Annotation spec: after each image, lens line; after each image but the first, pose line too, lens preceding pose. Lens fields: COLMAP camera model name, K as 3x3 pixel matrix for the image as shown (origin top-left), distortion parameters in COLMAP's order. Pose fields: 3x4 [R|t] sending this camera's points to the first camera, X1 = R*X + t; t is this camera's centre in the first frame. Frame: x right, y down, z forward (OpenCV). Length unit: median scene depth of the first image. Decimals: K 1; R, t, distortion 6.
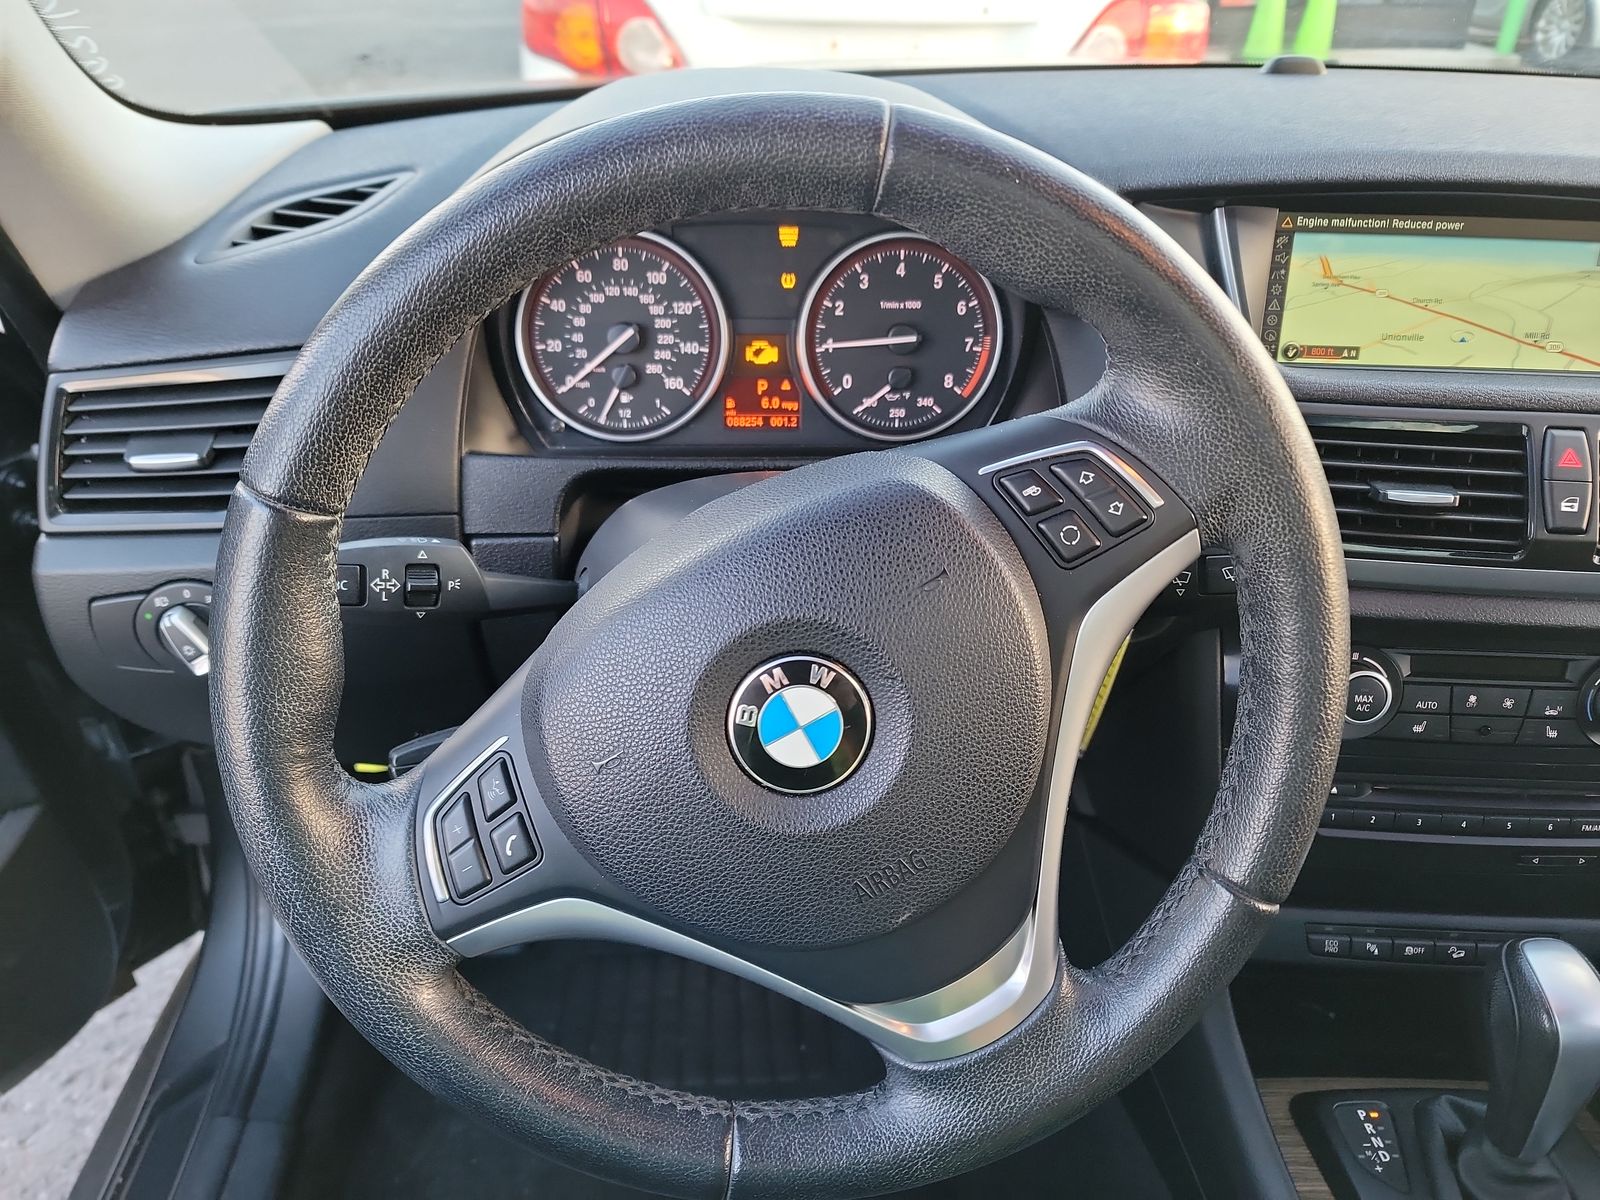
lens RADIAL K [[1133.1, 0, 781.6], [0, 1133.1, 621.1], [0, 0, 1]] dist [0.053386, -0.041358]
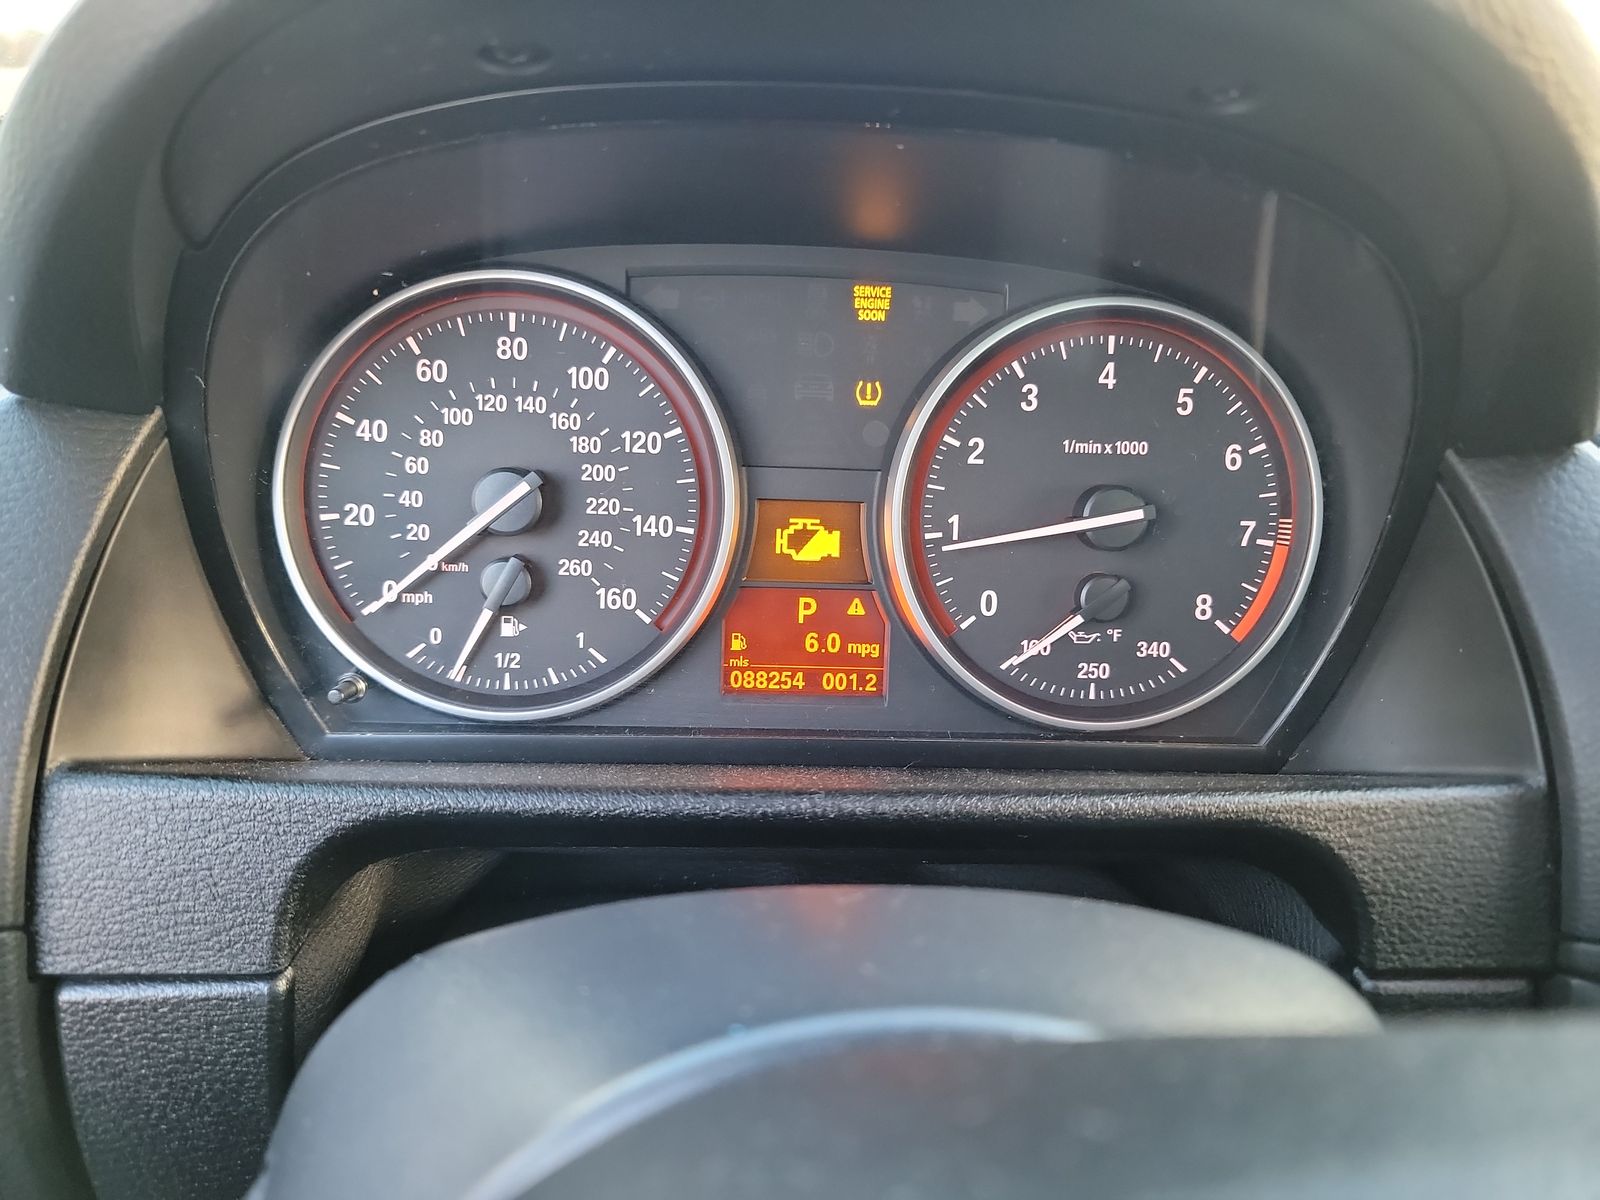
lens RADIAL K [[1133.1, 0, 761.3], [0, 1133.1, 592.7], [0, 0, 1]] dist [0.053386, -0.041358]
pose [[0.999384, 0.023895, -0.025693, -0.024510], [-0.028428, 0.980635, -0.193769, -0.124708], [0.020566, 0.194380, 0.980711, 0.551421]]
